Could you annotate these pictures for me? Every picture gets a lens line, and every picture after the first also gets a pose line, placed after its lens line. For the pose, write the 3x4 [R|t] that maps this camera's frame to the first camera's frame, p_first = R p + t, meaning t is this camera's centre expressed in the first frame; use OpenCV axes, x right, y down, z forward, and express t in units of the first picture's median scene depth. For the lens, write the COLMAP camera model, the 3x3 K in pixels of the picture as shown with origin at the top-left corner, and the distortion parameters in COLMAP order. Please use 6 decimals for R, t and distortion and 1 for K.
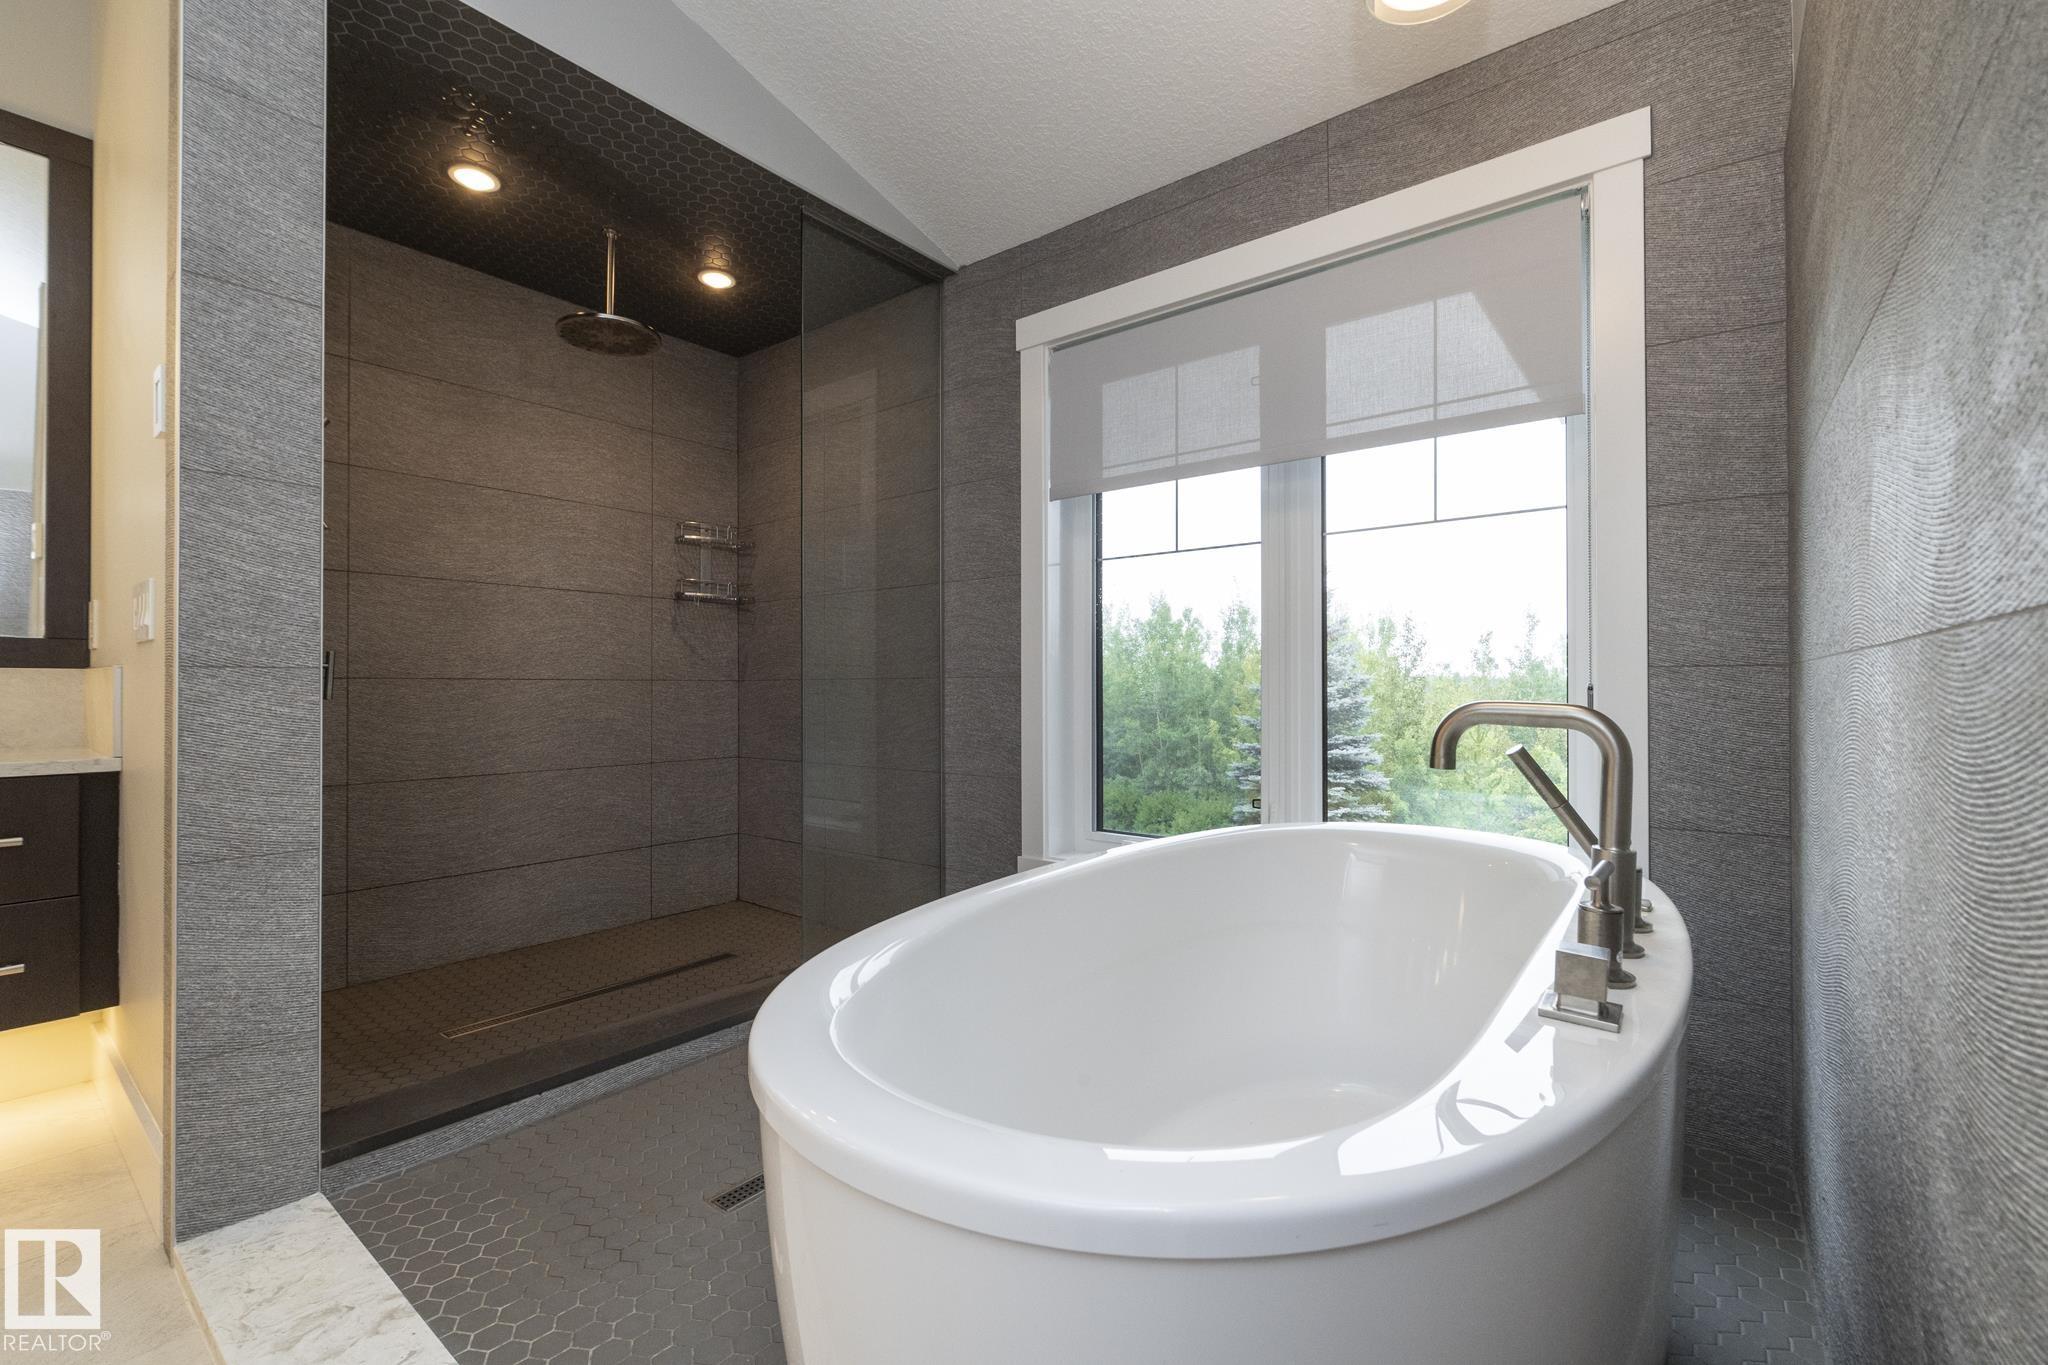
lens RADIAL K [[876.6, 0, 1025.4], [0, 876.6, 678.4], [0, 0, 1]] dist [-0.001215, -0.000245]
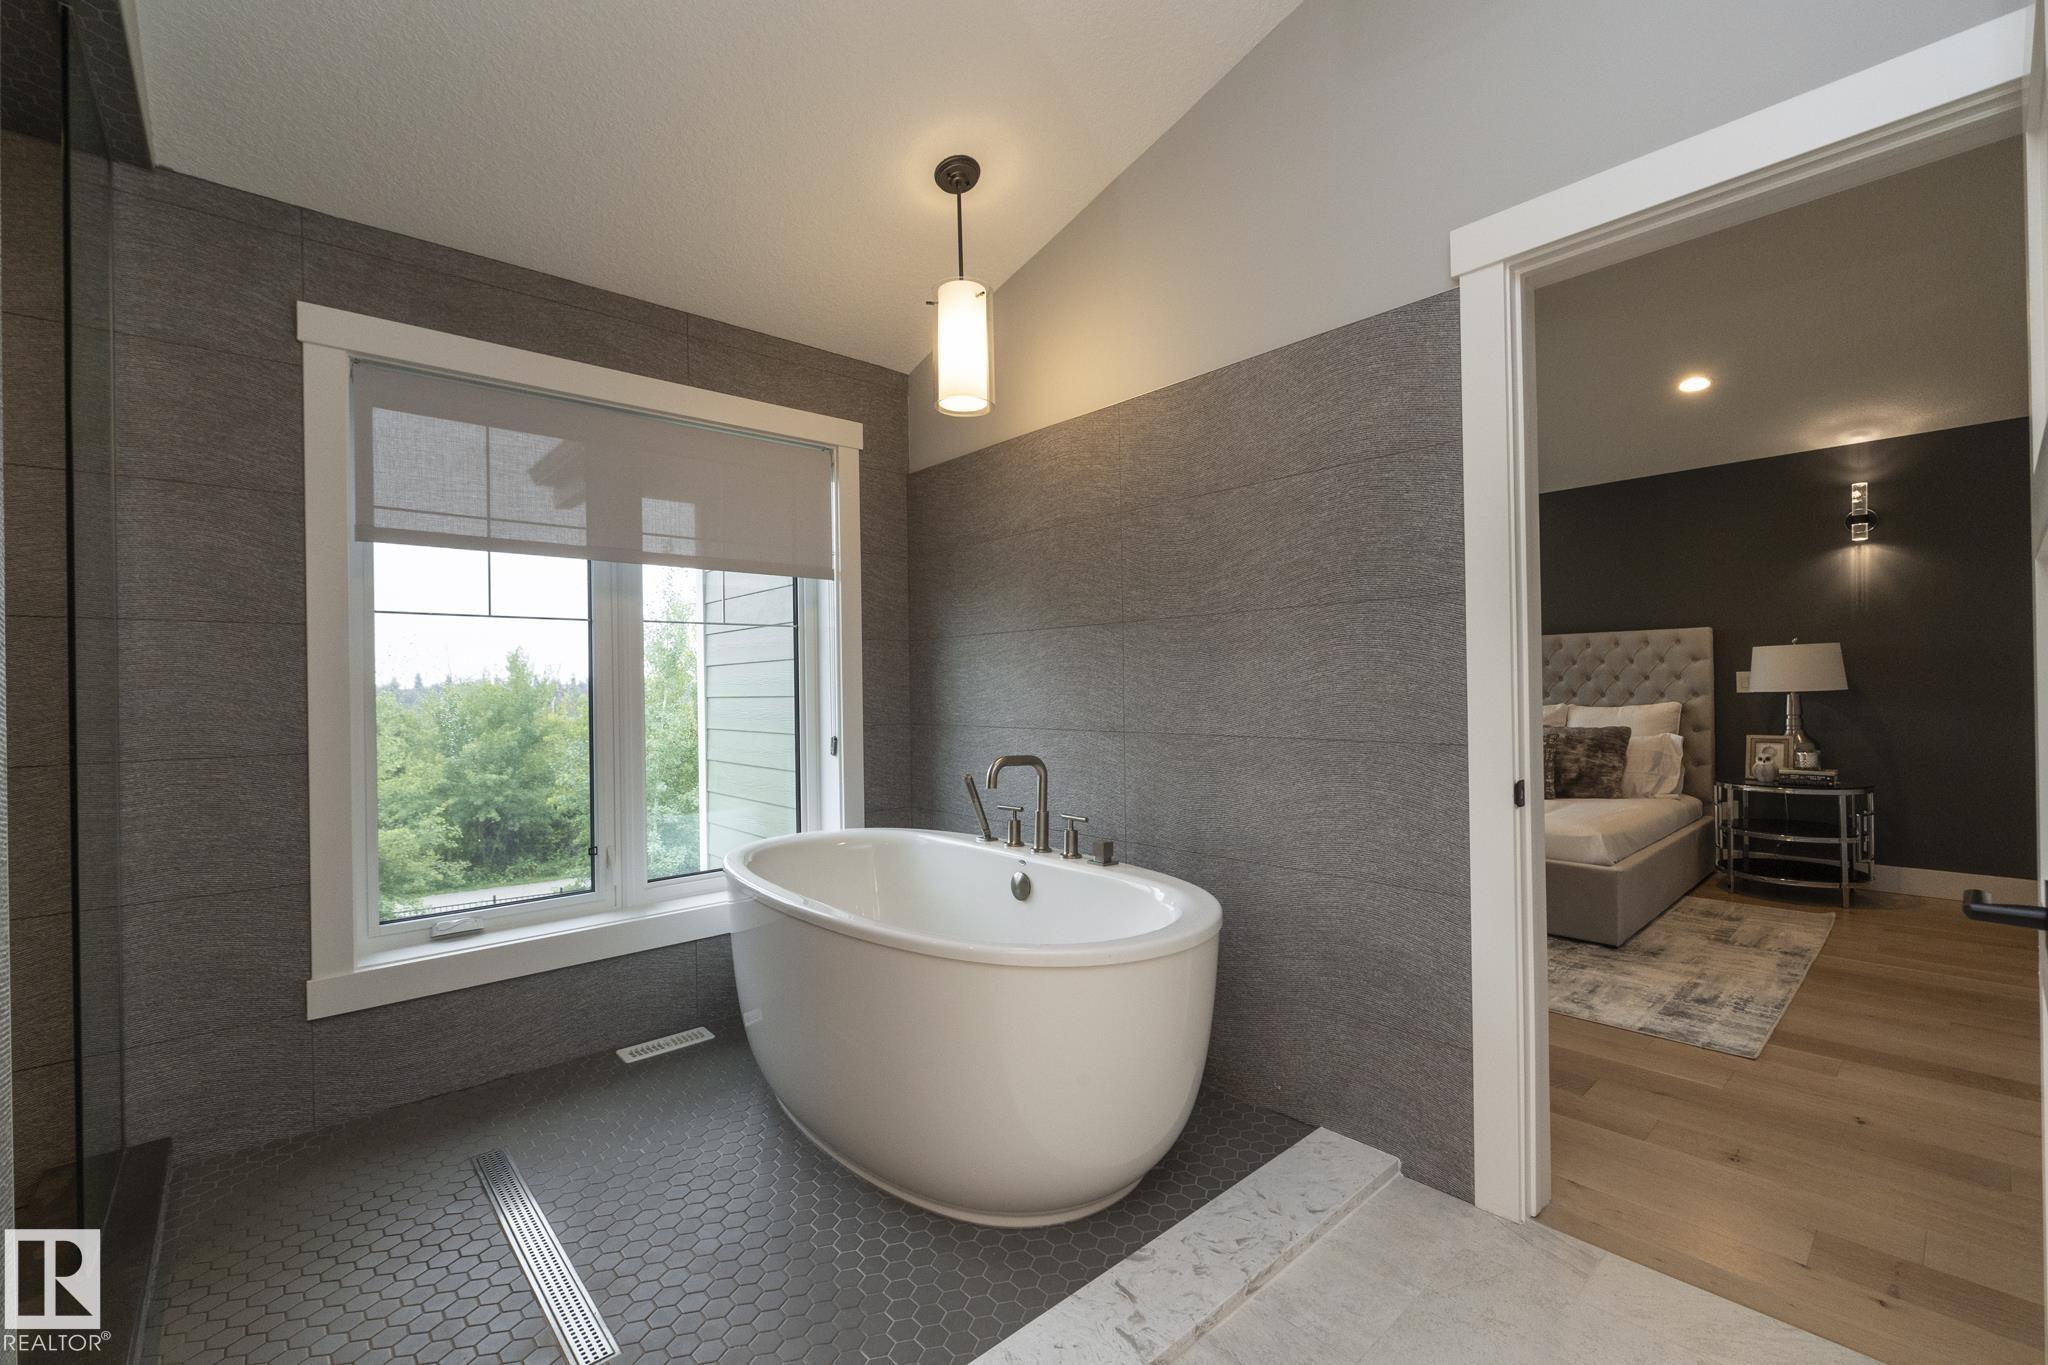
lens RADIAL K [[862.9, 0, 1016.9], [0, 862.9, 688.9], [0, 0, 1]] dist [-0.000413, -0.000230]
pose [[0.172474, 0.000695, 0.985014, -0.732548], [0.004409, 0.999989, -0.001477, -0.062317], [-0.985004, 0.004598, 0.172469, 0.258323]]
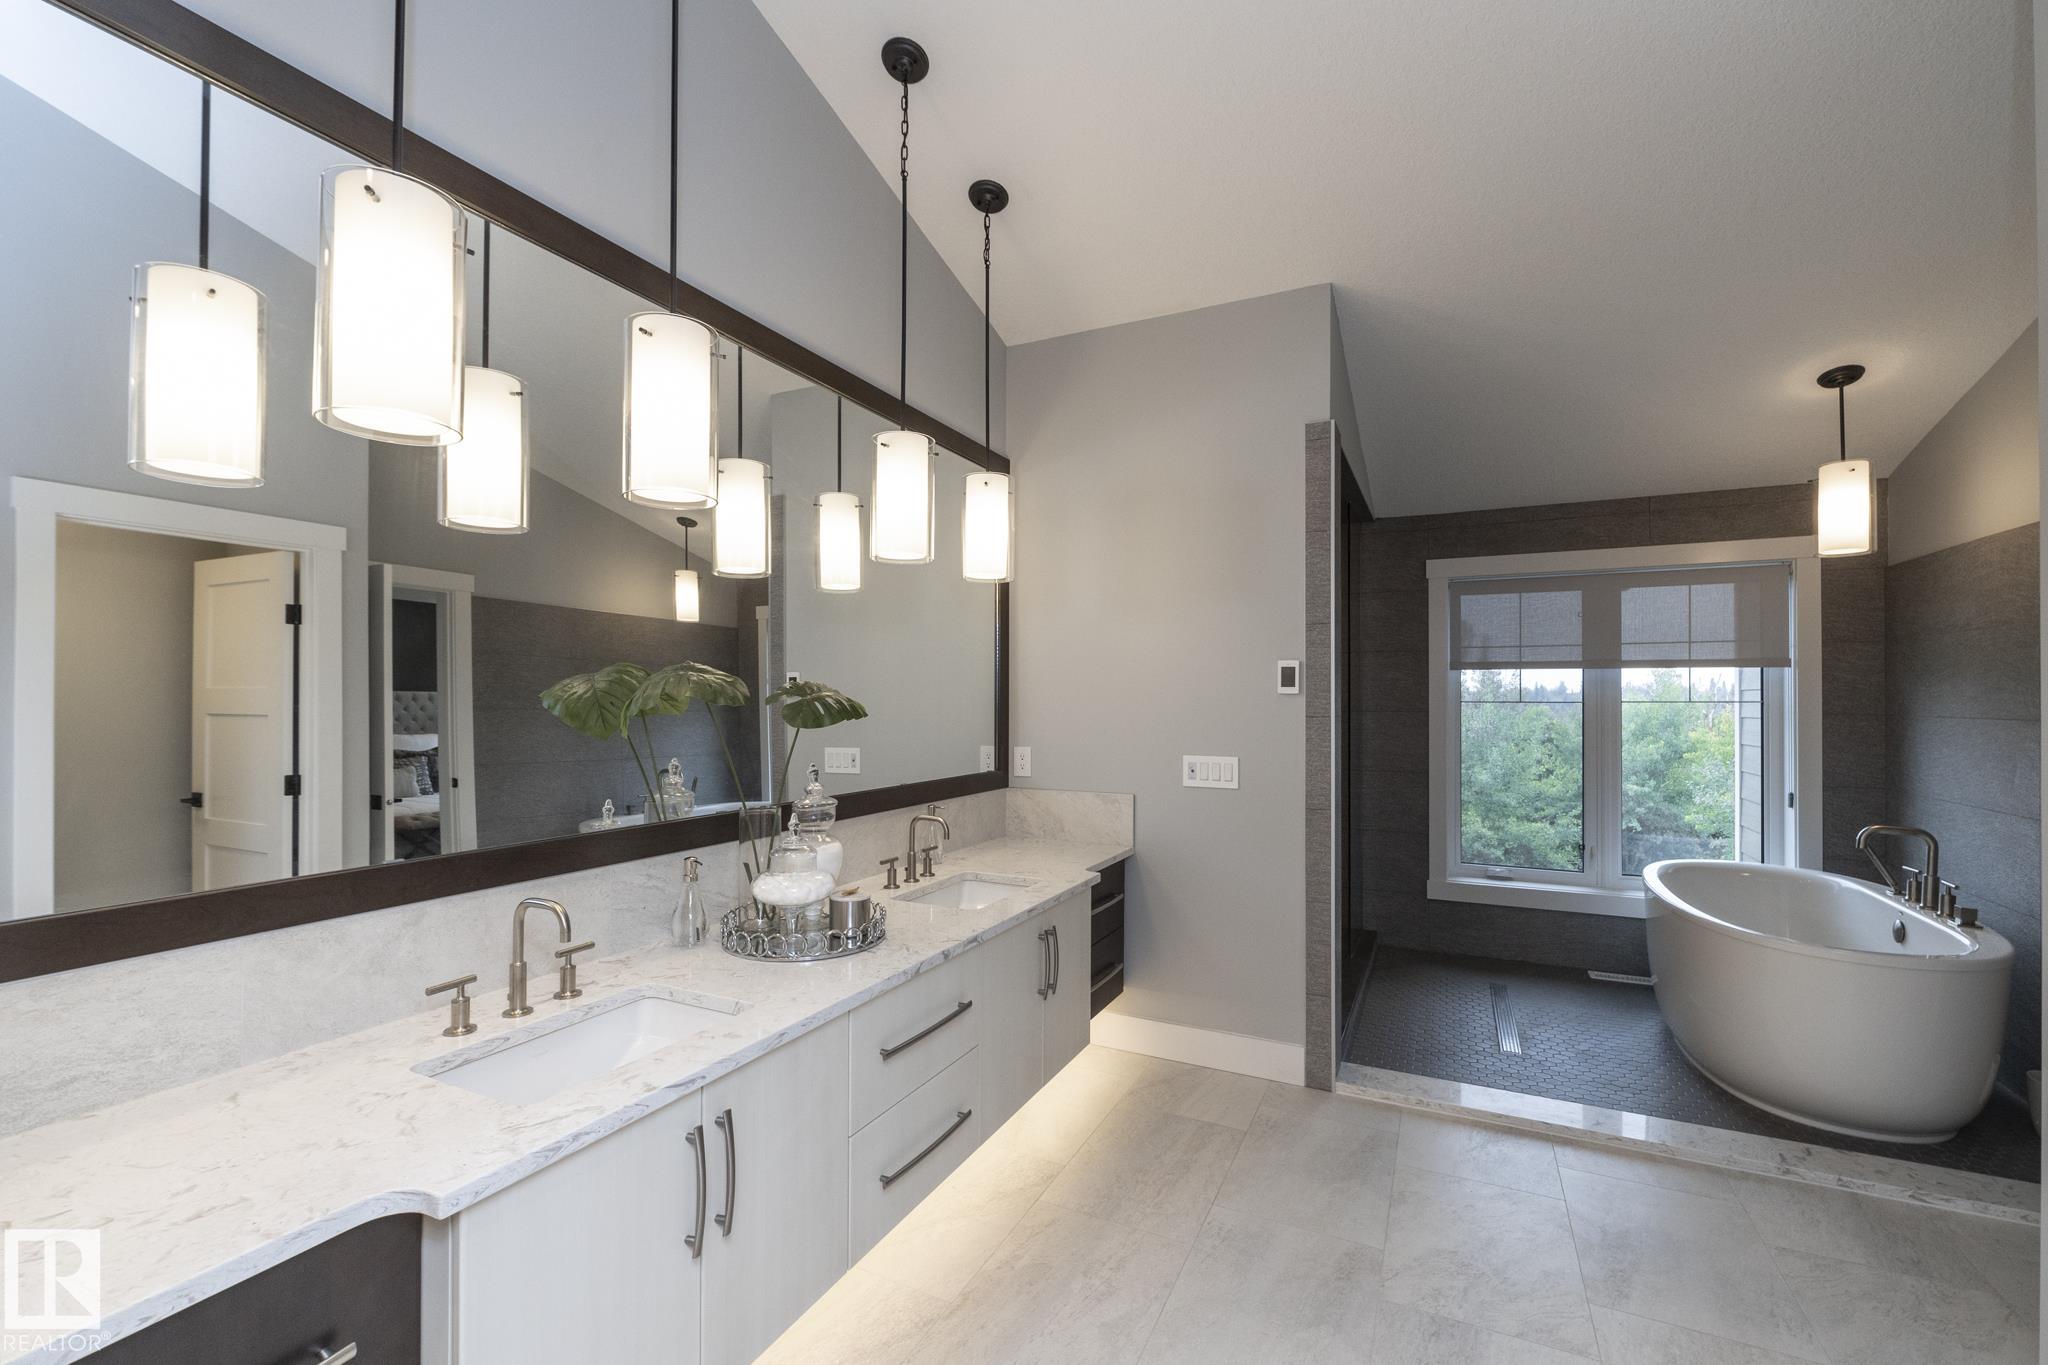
lens RADIAL K [[862.9, 0, 1016.9], [0, 862.9, 688.9], [0, 0, 1]] dist [-0.000413, -0.000230]
pose [[0.978946, 0.007422, 0.203985, -1.238725], [-0.007019, 0.999972, -0.002697, -0.170571], [-0.203999, 0.001209, 0.978970, -0.514568]]
